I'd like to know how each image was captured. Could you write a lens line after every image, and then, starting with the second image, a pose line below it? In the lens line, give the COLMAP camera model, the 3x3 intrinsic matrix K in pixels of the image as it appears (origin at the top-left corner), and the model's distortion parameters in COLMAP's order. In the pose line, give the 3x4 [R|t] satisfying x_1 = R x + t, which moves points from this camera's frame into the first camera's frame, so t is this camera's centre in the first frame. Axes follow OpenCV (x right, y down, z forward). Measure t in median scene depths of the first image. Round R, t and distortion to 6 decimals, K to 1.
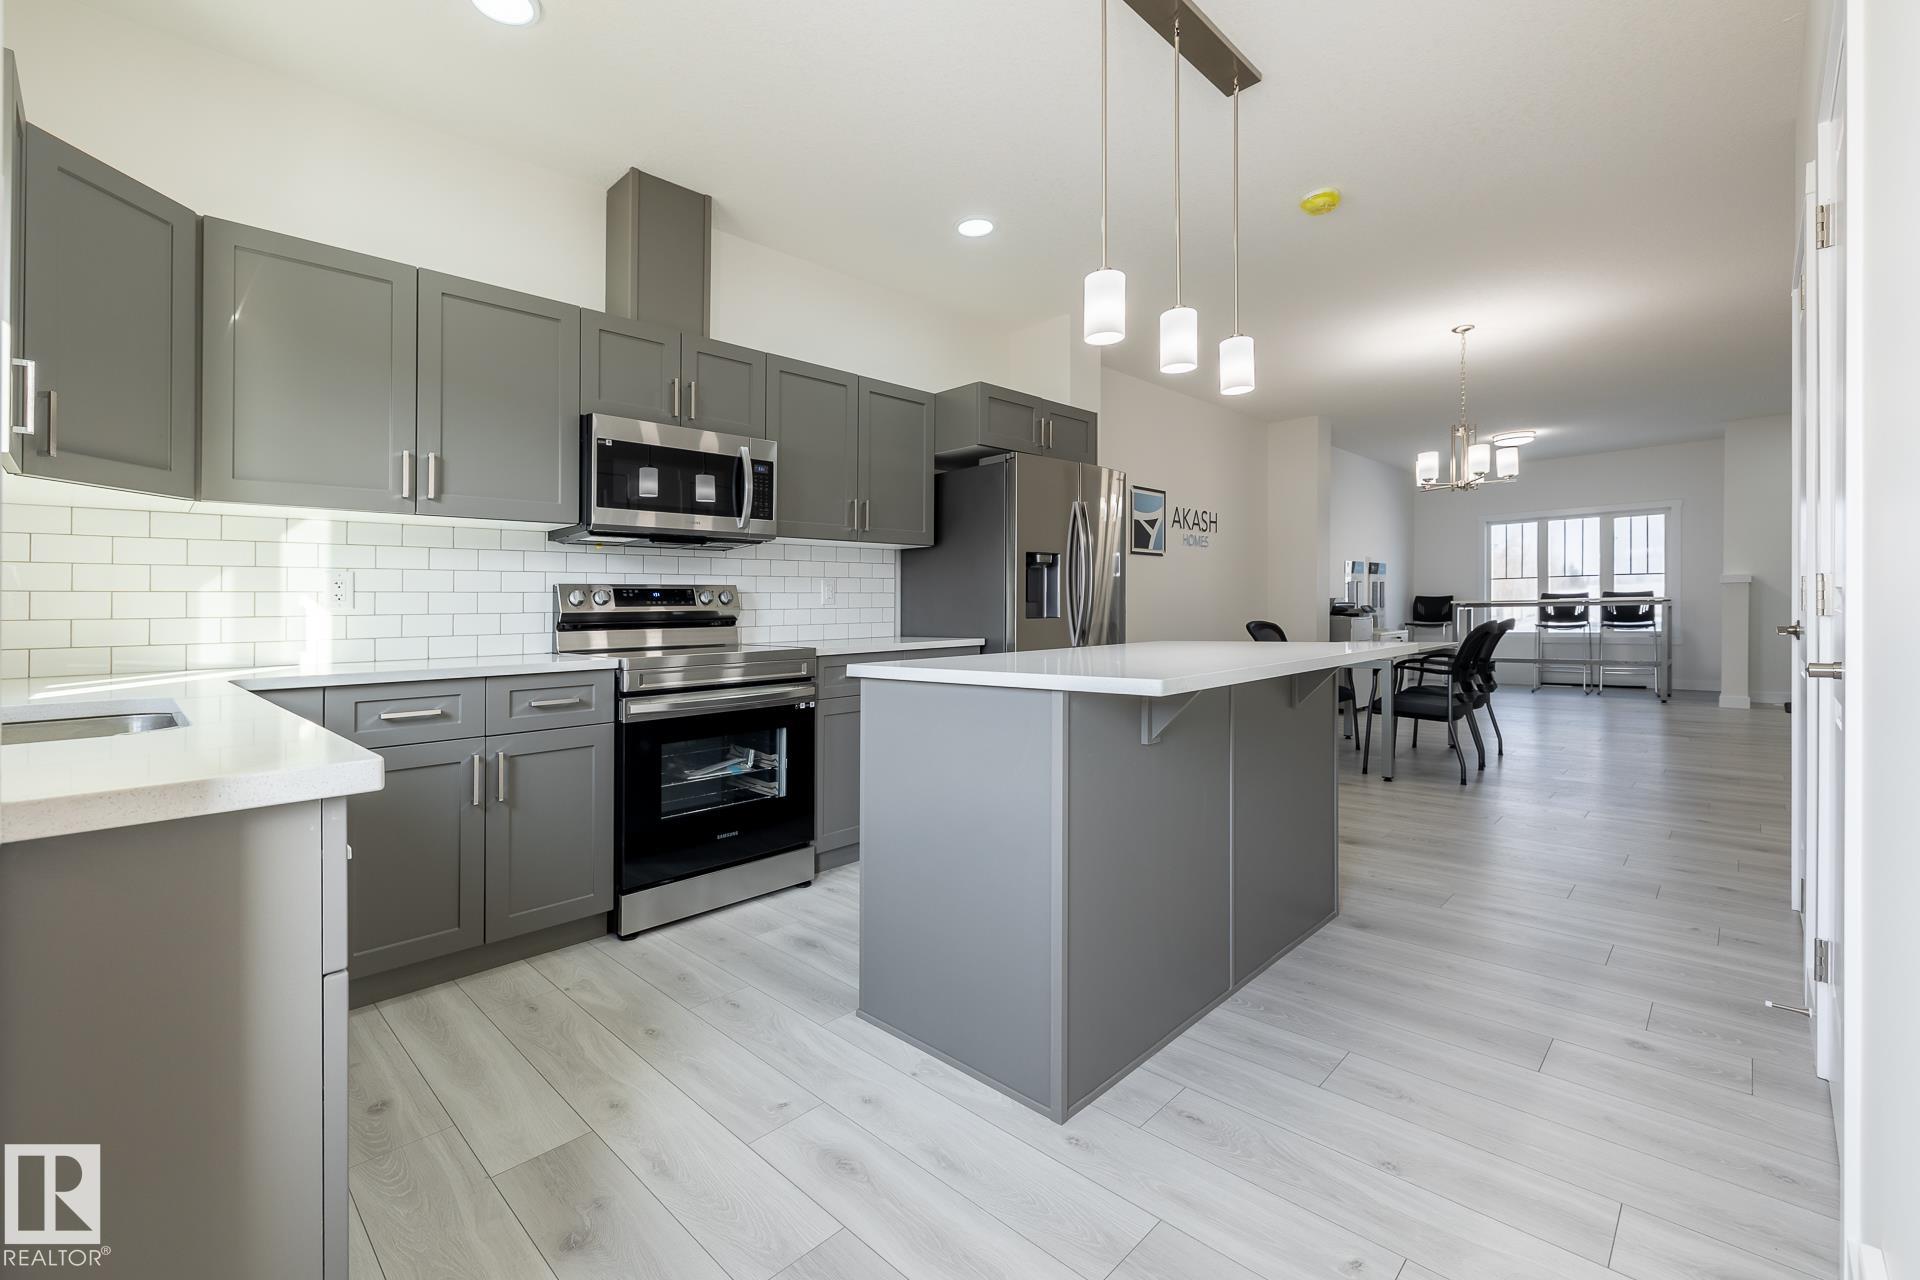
lens RADIAL K [[826.3, 0, 949.9], [0, 826.3, 622.5], [0, 0, 1]] dist [0.001556, 0.000017]
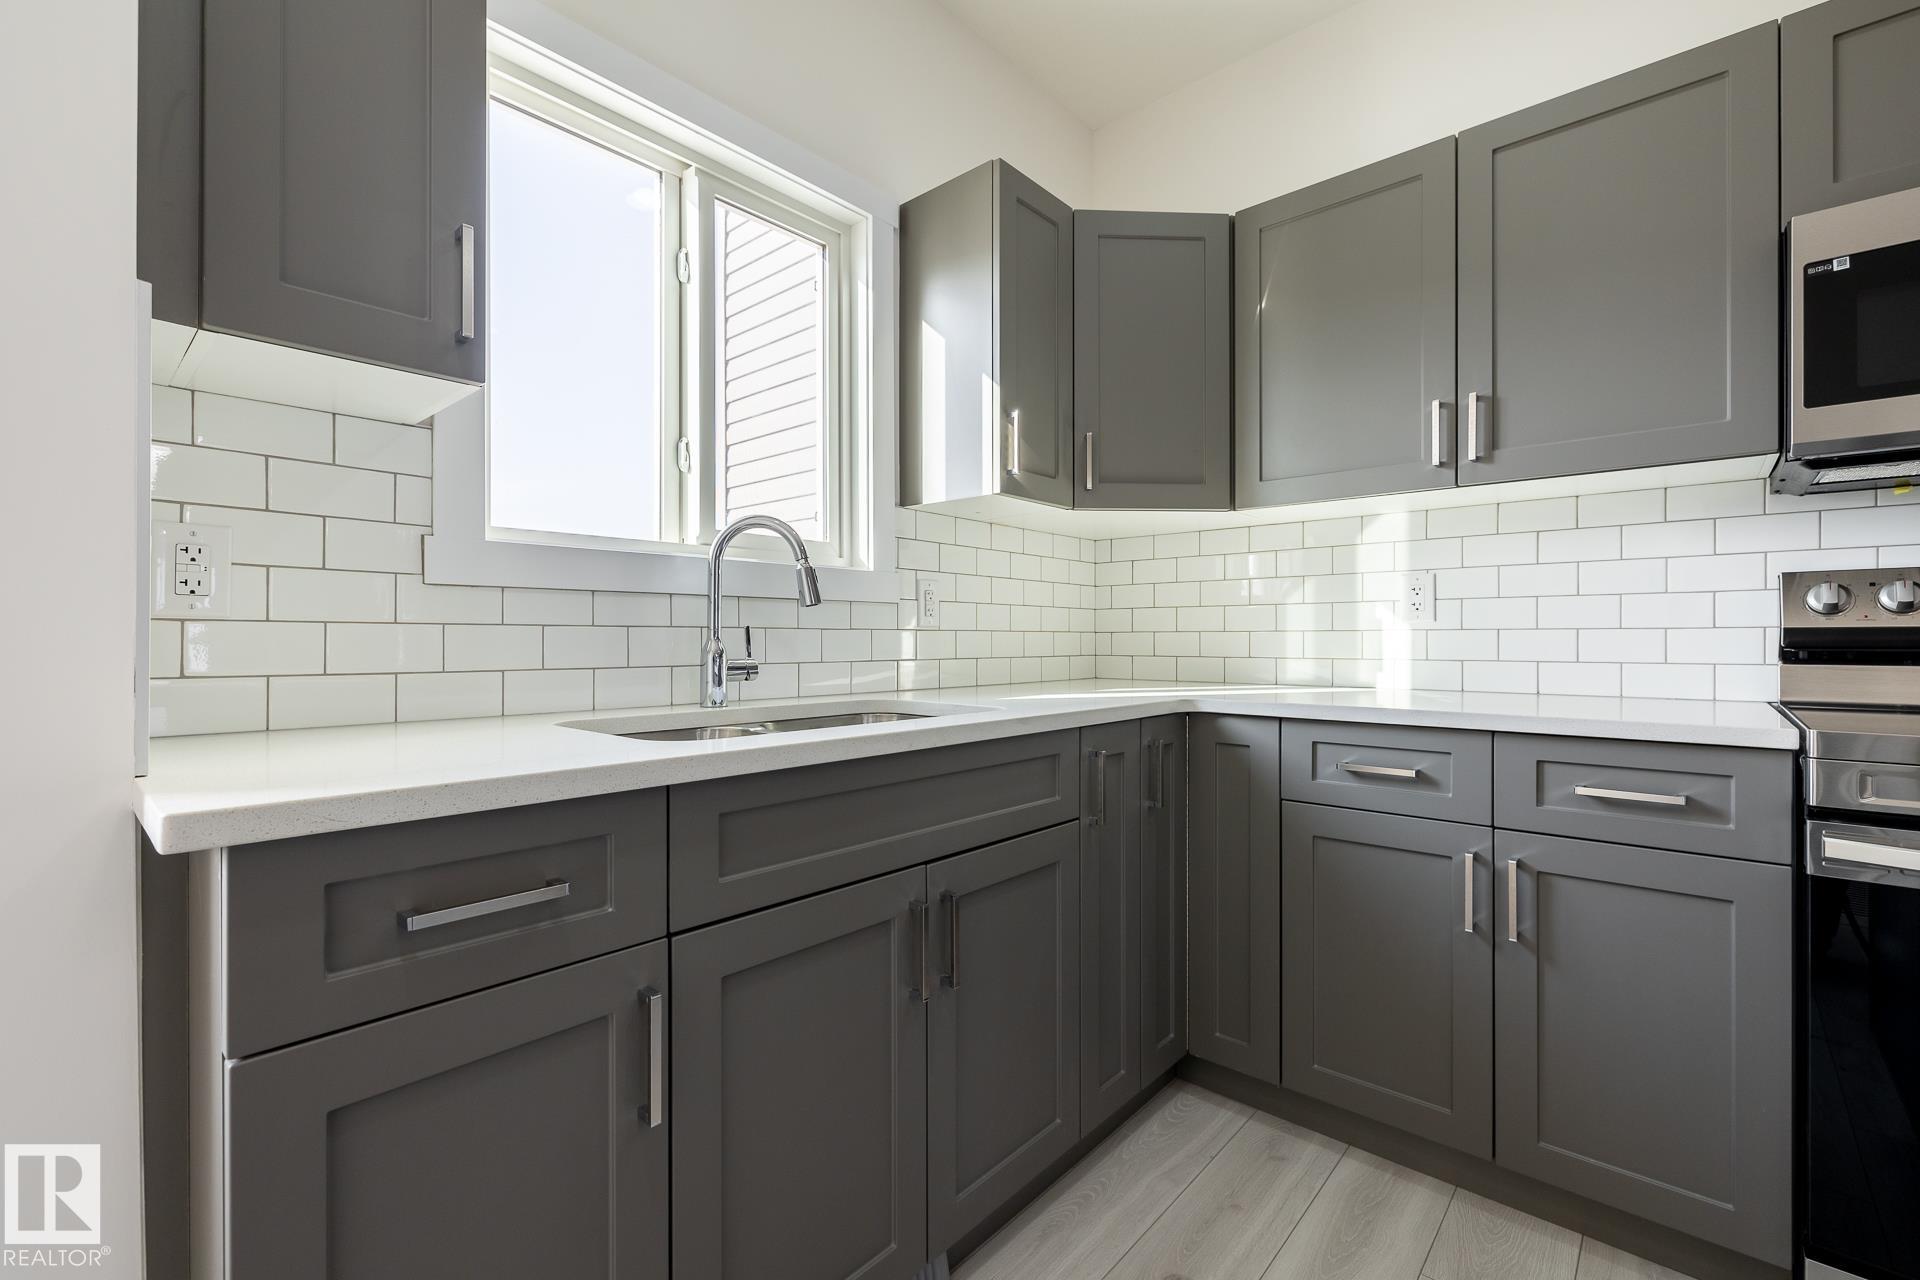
lens RADIAL K [[826.3, 0, 949.9], [0, 826.3, 622.5], [0, 0, 1]] dist [0.001556, 0.000017]
pose [[0.042610, -0.000237, -0.999092, 0.036585], [-0.011541, 0.999933, -0.000729, -0.009676], [0.999025, 0.011561, 0.042605, 0.522877]]
